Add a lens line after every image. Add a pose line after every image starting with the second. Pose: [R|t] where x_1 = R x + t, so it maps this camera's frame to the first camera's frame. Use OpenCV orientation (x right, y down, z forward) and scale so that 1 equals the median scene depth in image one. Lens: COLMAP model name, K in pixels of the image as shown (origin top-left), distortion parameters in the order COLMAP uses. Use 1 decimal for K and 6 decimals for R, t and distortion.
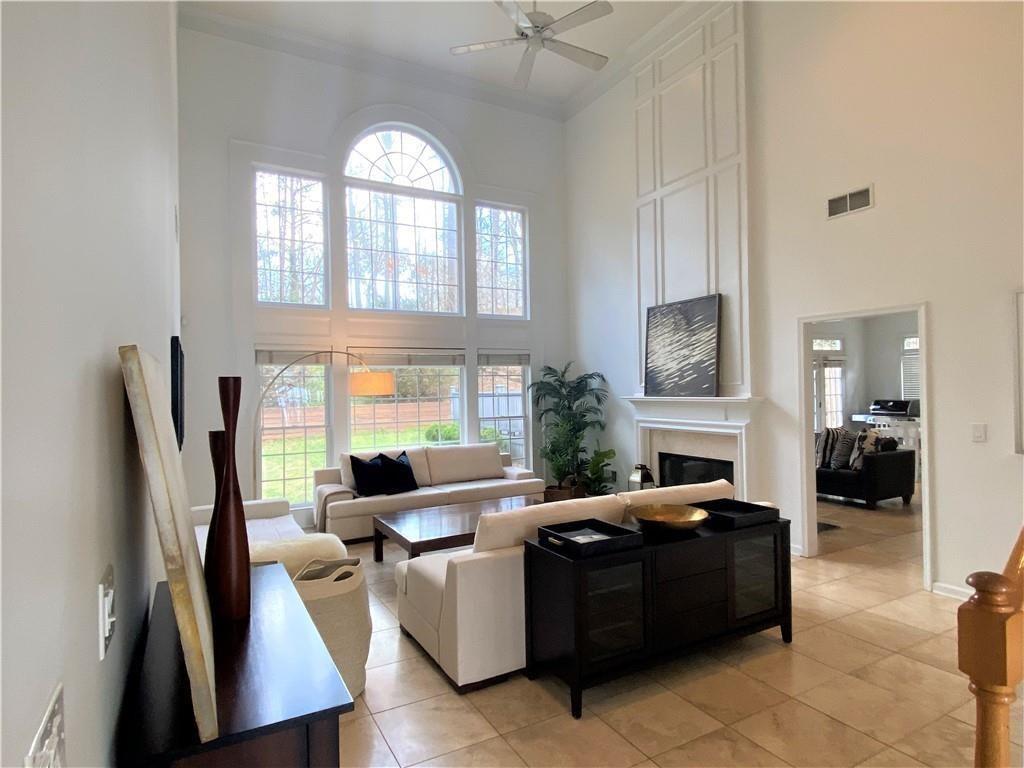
lens RADIAL K [[570.8, 0, 513.9], [0, 570.8, 385.3], [0, 0, 1]] dist [0.053447, -0.046611]
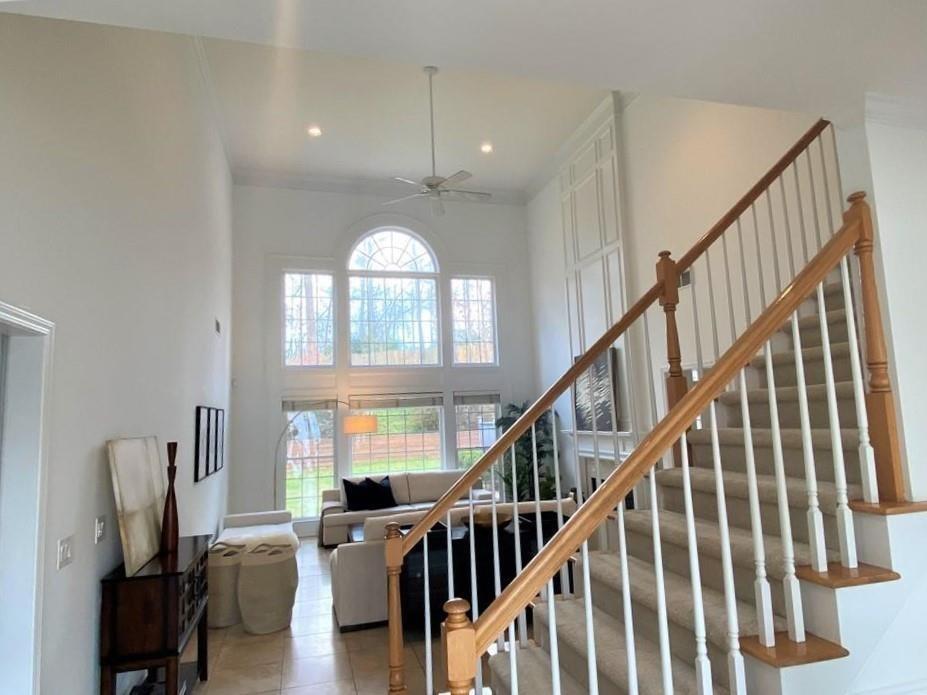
lens RADIAL K [[571.1, 0, 463.5], [0, 571.1, 347.5], [0, 0, 1]] dist [0.077161, -0.065723]
pose [[0.972811, -0.047447, -0.226687, 0.280185], [0.022811, 0.993660, -0.110087, -0.026106], [0.230473, 0.101923, 0.967726, -0.239621]]
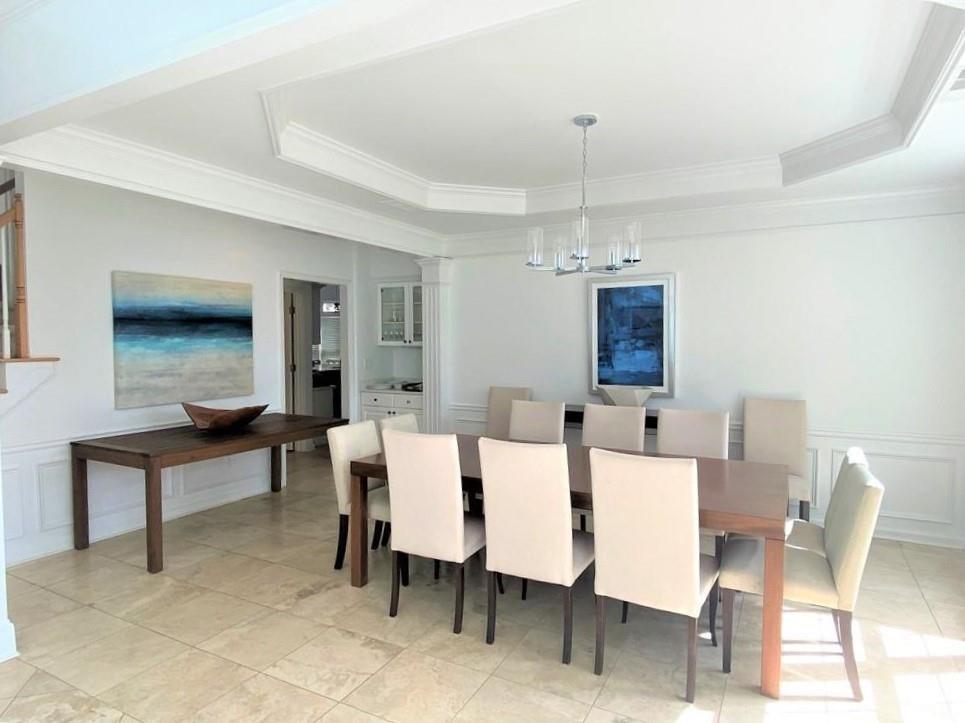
lens RADIAL K [[575.9, 0, 488.9], [0, 575.9, 361.6], [0, 0, 1]] dist [0.057635, -0.060632]
pose [[0.839880, -0.000761, 0.542772, 0.517052], [-0.022353, 0.999102, 0.035990, -0.001953], [-0.542312, -0.042360, 0.839108, -0.675456]]
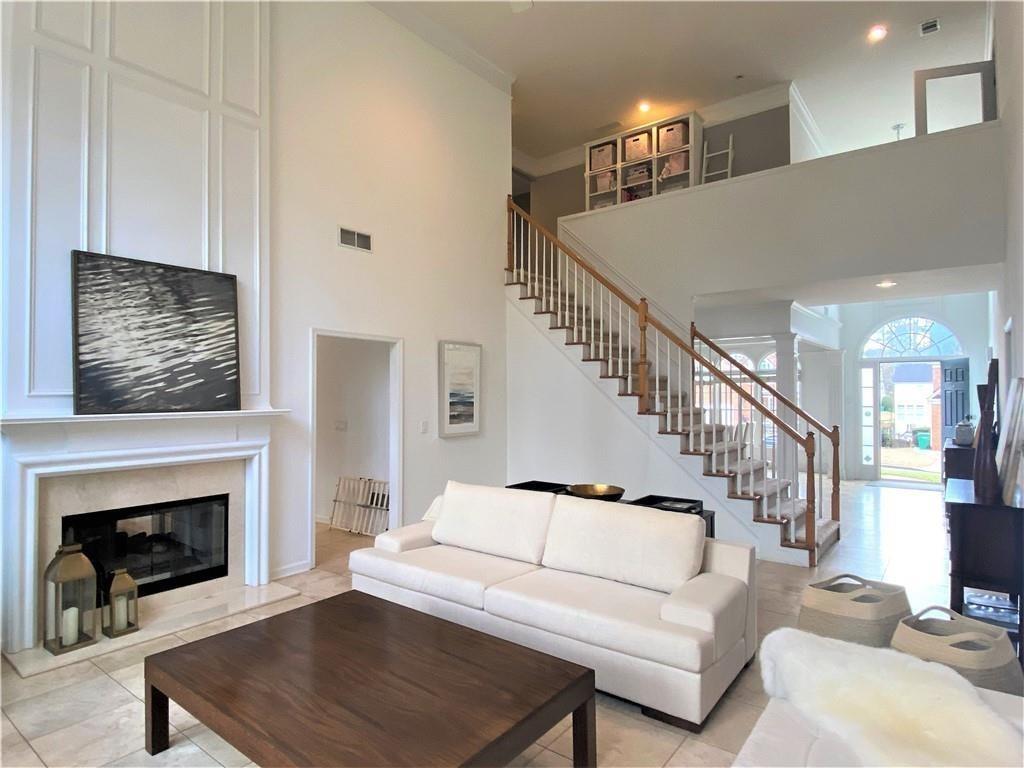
lens RADIAL K [[611.1, 0, 518.8], [0, 611.1, 384.1], [0, 0, 1]] dist [0.057635, -0.060632]
pose [[-0.433874, 0.033256, 0.900359, -0.473145], [0.007981, 0.999421, -0.033069, 0.013508], [-0.900938, -0.007162, -0.433889, 0.877539]]
